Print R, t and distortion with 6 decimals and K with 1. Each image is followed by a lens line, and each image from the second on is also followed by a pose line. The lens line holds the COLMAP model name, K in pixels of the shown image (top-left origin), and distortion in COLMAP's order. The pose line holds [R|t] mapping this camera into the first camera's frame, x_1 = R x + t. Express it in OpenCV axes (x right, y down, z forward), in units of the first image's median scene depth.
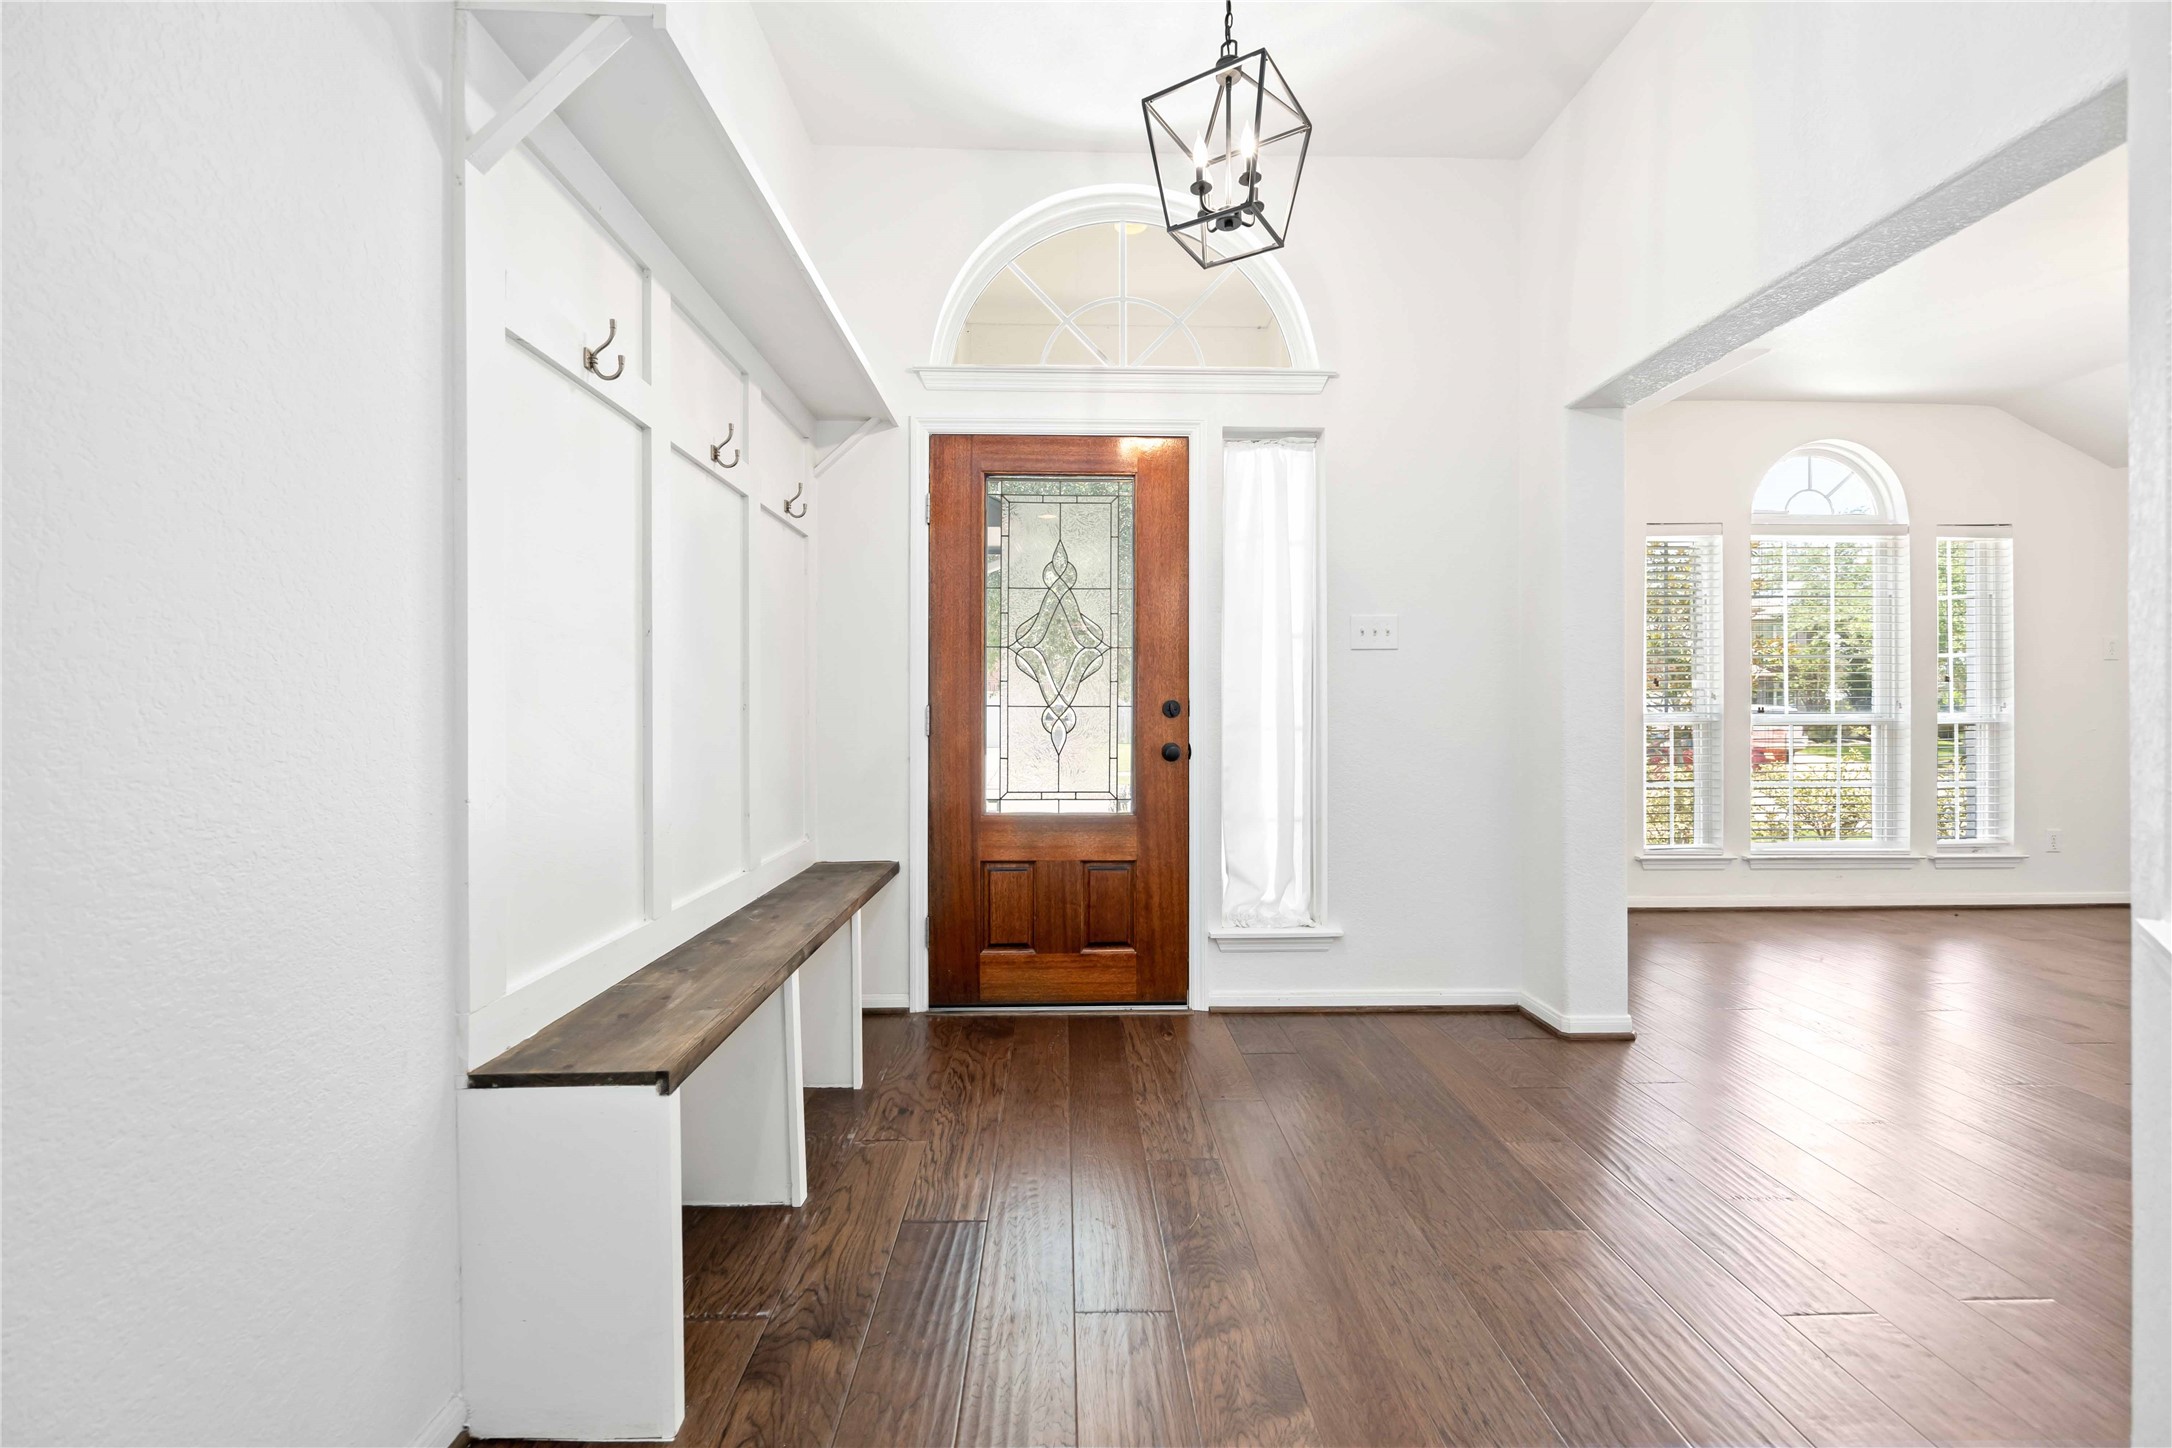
lens RADIAL K [[888.9, 0, 1079.6], [0, 888.9, 697.1], [0, 0, 1]] dist [-0.001904, -0.000352]
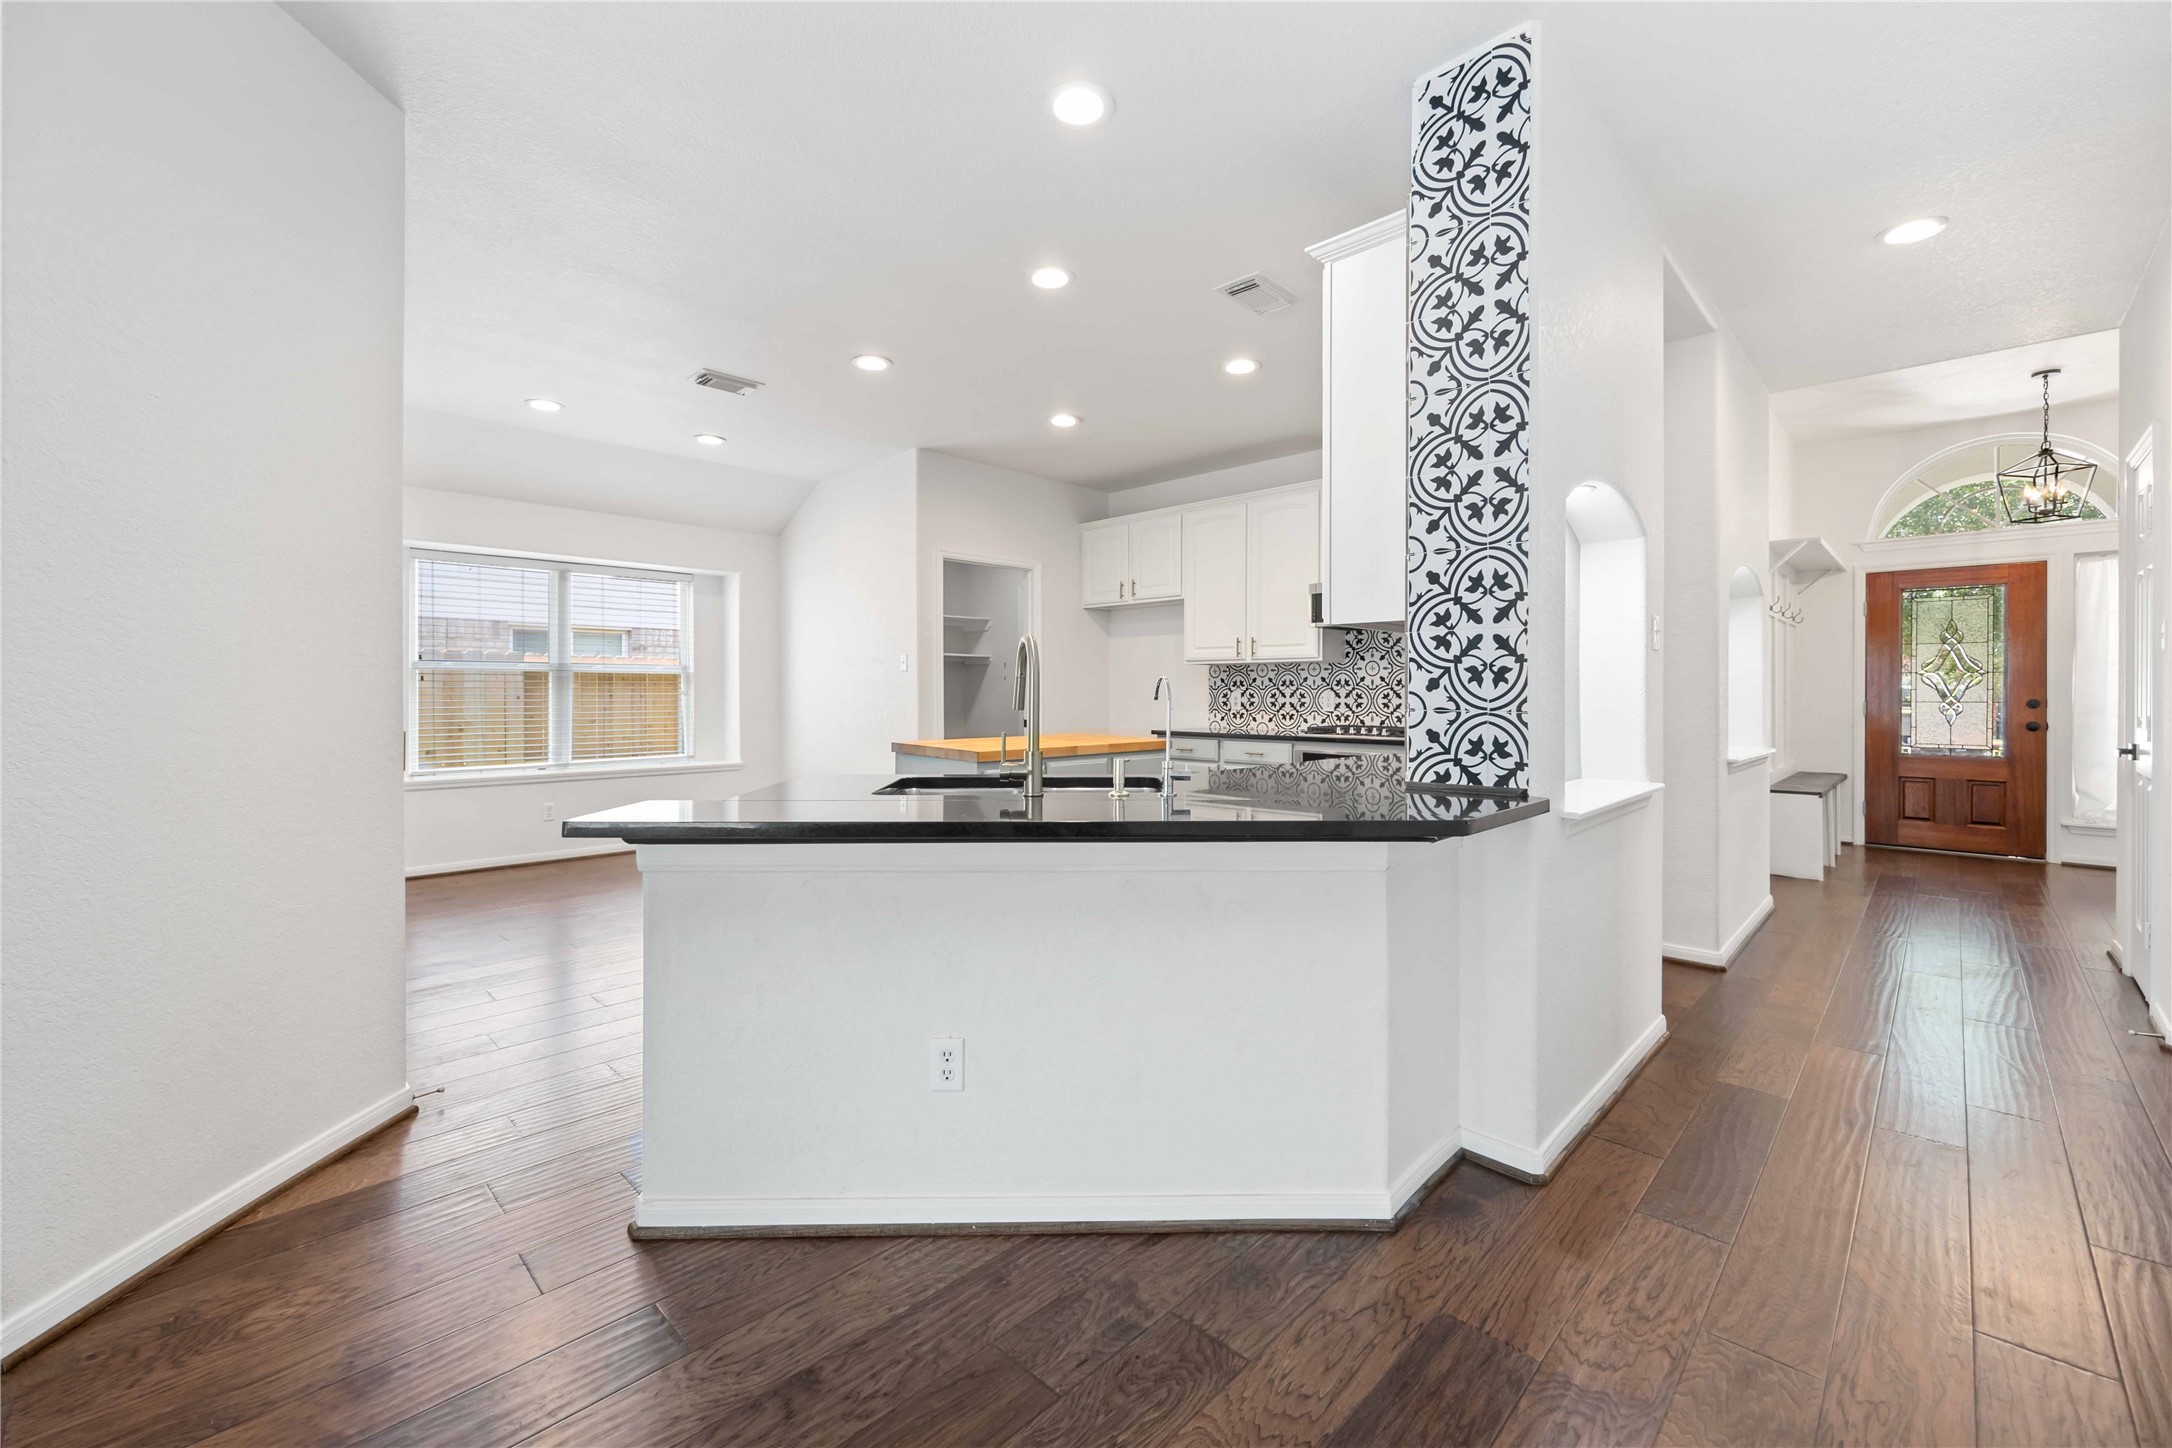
lens RADIAL K [[888.9, 0, 1079.6], [0, 888.9, 697.1], [0, 0, 1]] dist [-0.001904, -0.000352]
pose [[0.699054, 0.000996, -0.715068, 0.033380], [0.011592, 0.999852, 0.012726, -0.049270], [0.714974, -0.017185, 0.698939, -1.807715]]
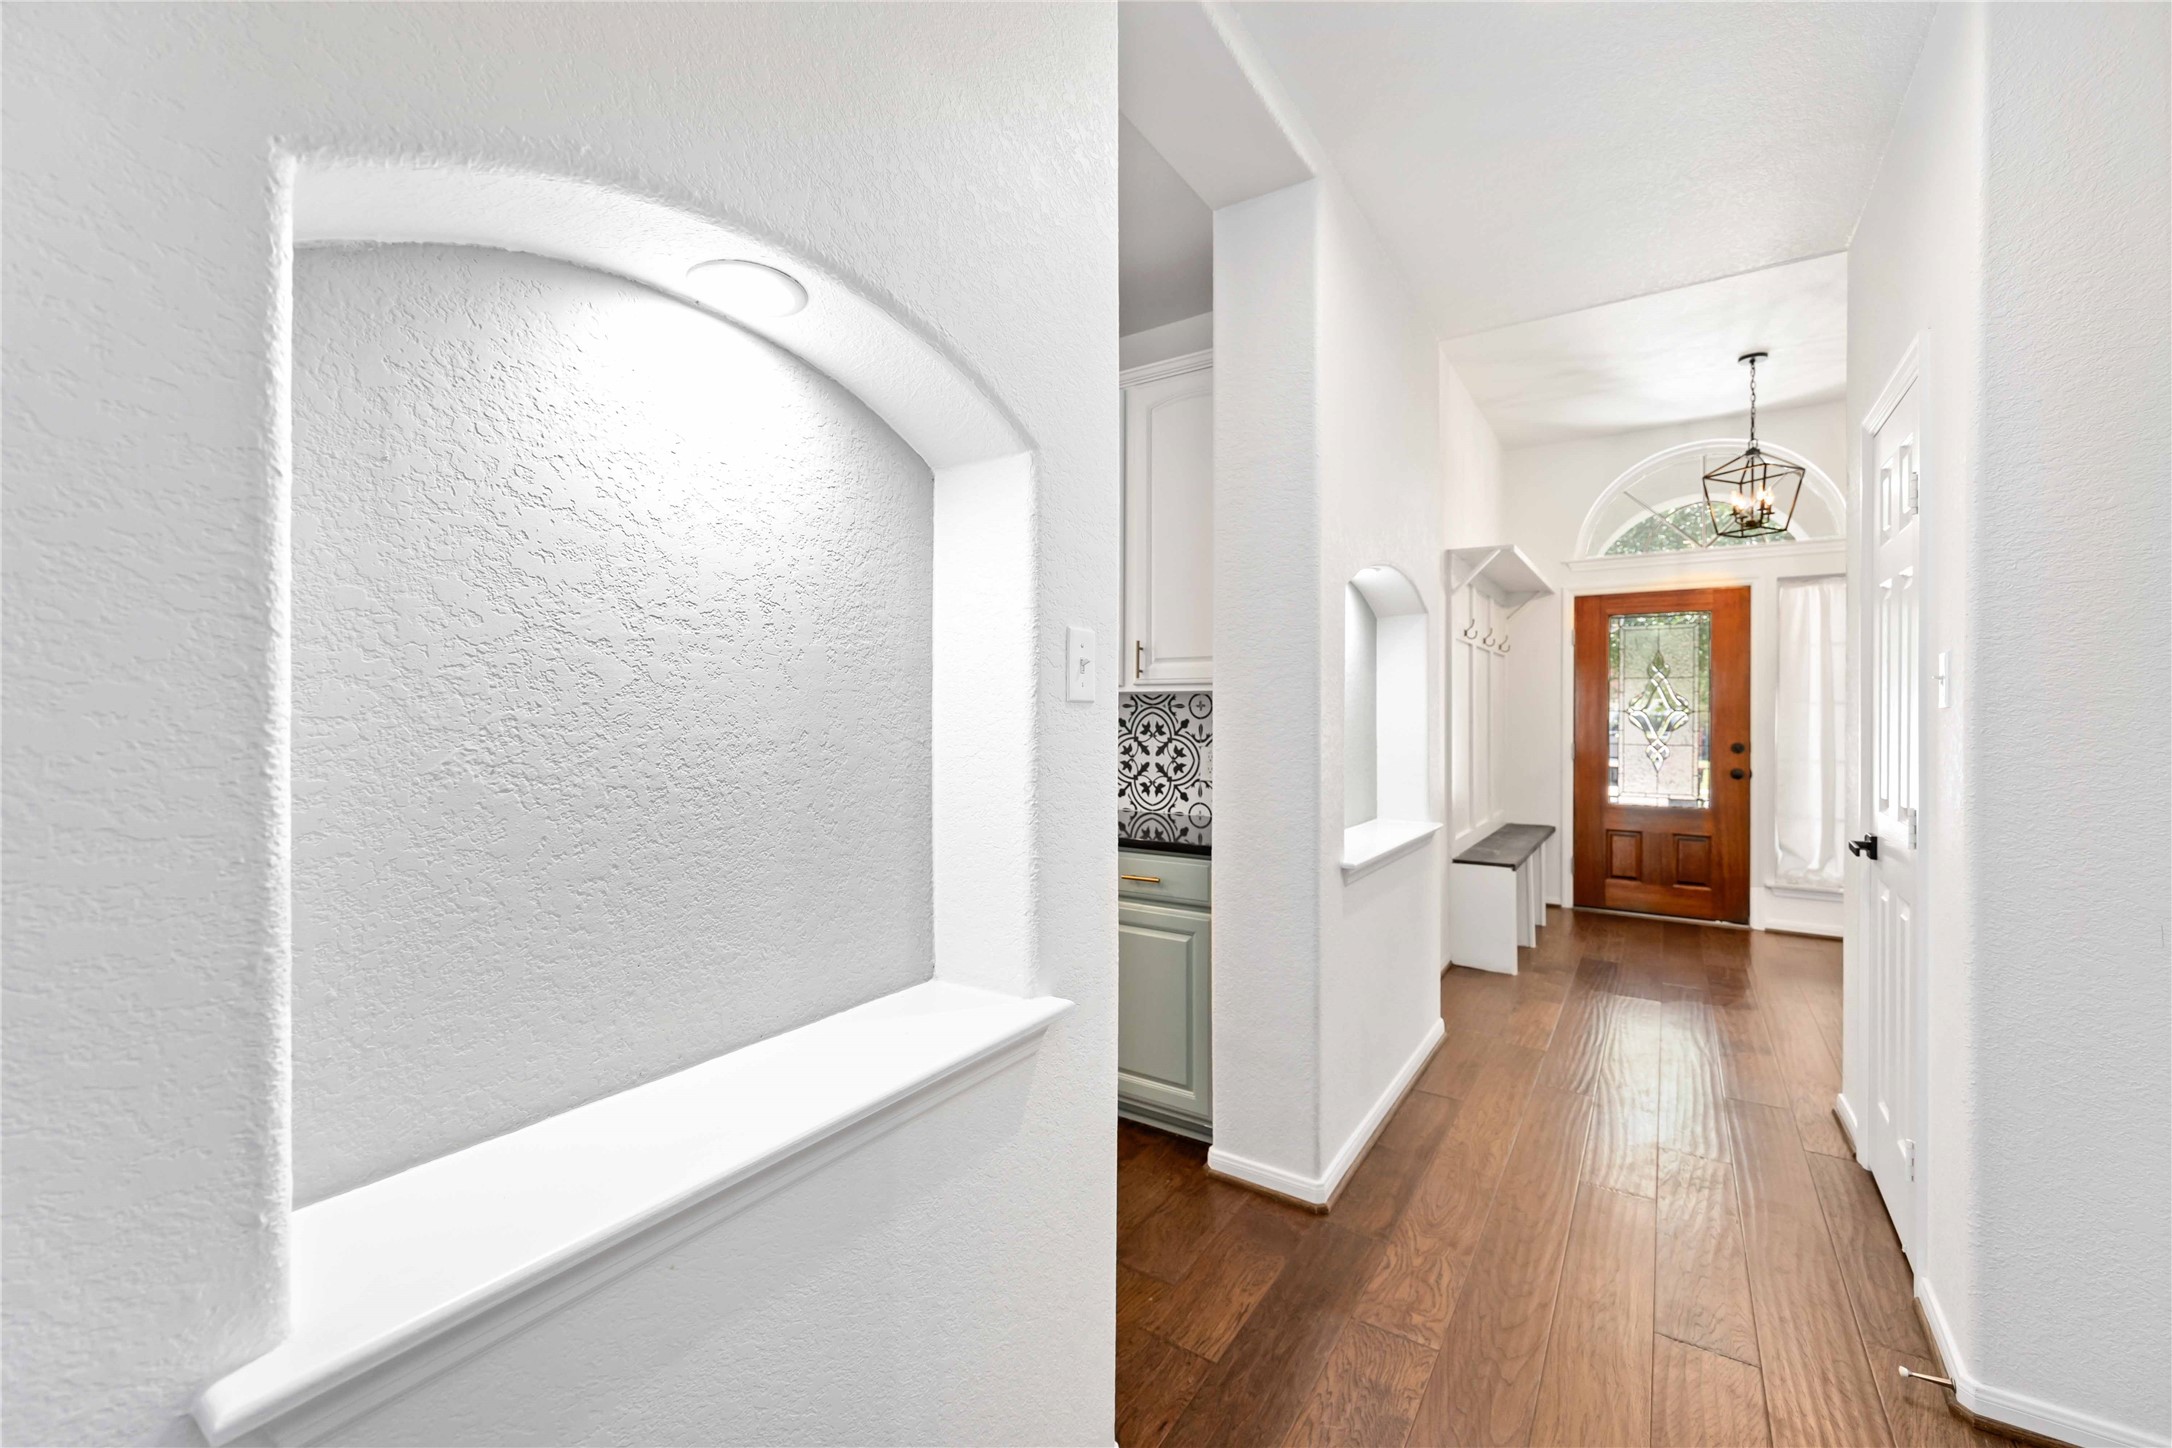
lens RADIAL K [[880.0, 0, 1080.7], [0, 880.0, 711.1], [0, 0, 1]] dist [-0.002125, -0.000237]
pose [[0.819767, 0.001542, -0.572695, 0.037195], [0.005101, 0.999937, 0.009994, -0.080163], [0.572674, -0.011114, 0.819708, -1.080821]]
